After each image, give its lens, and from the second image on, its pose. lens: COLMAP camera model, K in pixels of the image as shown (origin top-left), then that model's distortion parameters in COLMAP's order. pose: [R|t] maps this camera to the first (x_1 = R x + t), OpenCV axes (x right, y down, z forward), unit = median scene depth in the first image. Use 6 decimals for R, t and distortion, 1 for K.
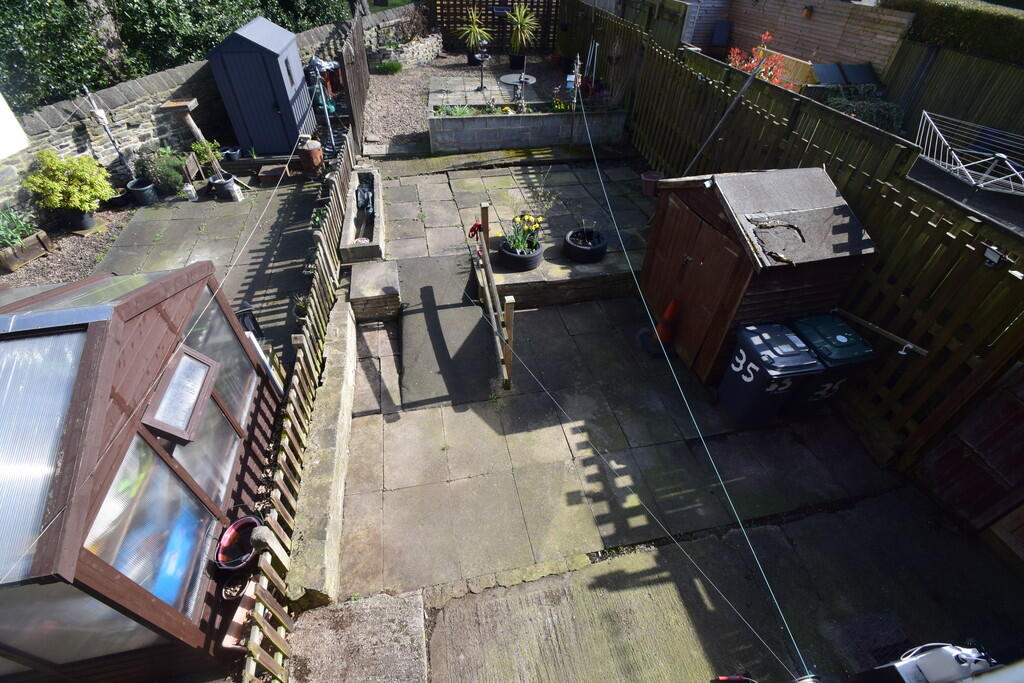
lens RADIAL K [[448.6, 0, 509.5], [0, 448.6, 349.2], [0, 0, 1]] dist [0.016313, -0.019266]
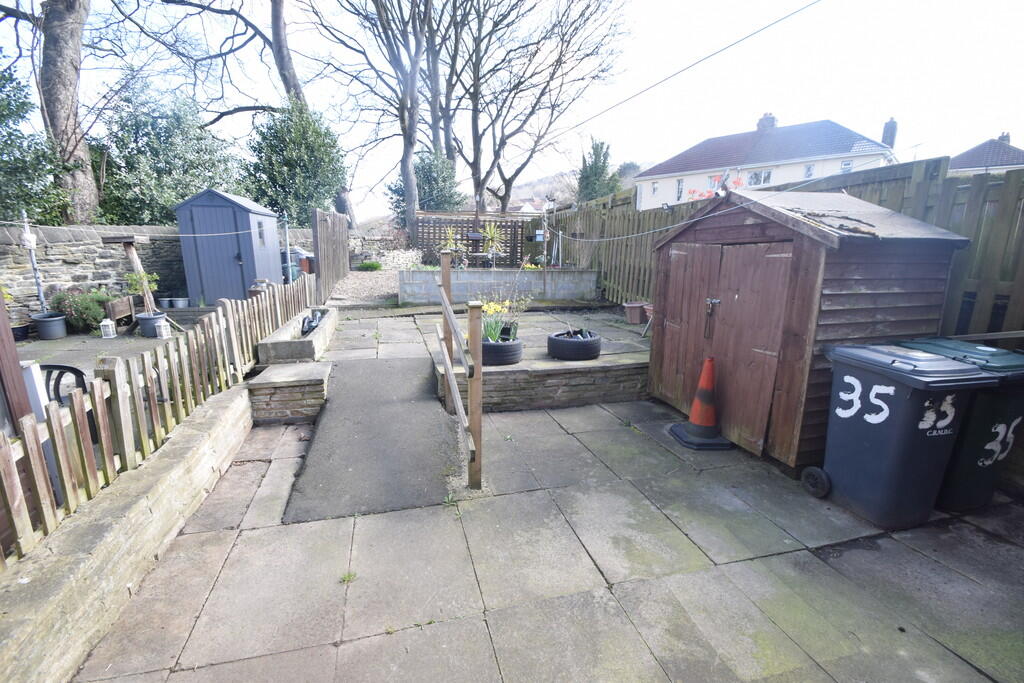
lens RADIAL K [[448.6, 0, 509.5], [0, 448.6, 349.2], [0, 0, 1]] dist [0.016313, -0.019266]
pose [[0.998383, -0.023082, 0.051953, 0.008343], [0.045935, 0.865959, -0.498000, 0.150203], [-0.033494, 0.499581, 0.865619, 0.262785]]
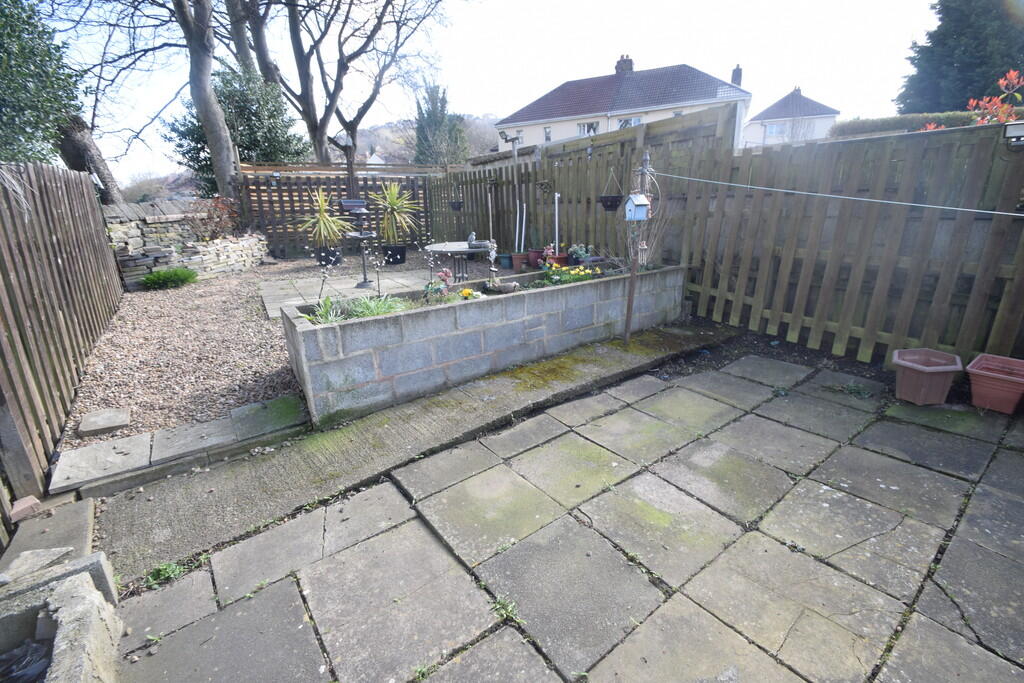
lens RADIAL K [[448.6, 0, 509.5], [0, 448.6, 349.2], [0, 0, 1]] dist [0.016313, -0.019266]
pose [[0.910270, -0.175236, 0.375102, -0.186268], [0.317100, 0.877604, -0.359525, -0.376837], [-0.266189, 0.446210, 0.854424, 0.771082]]
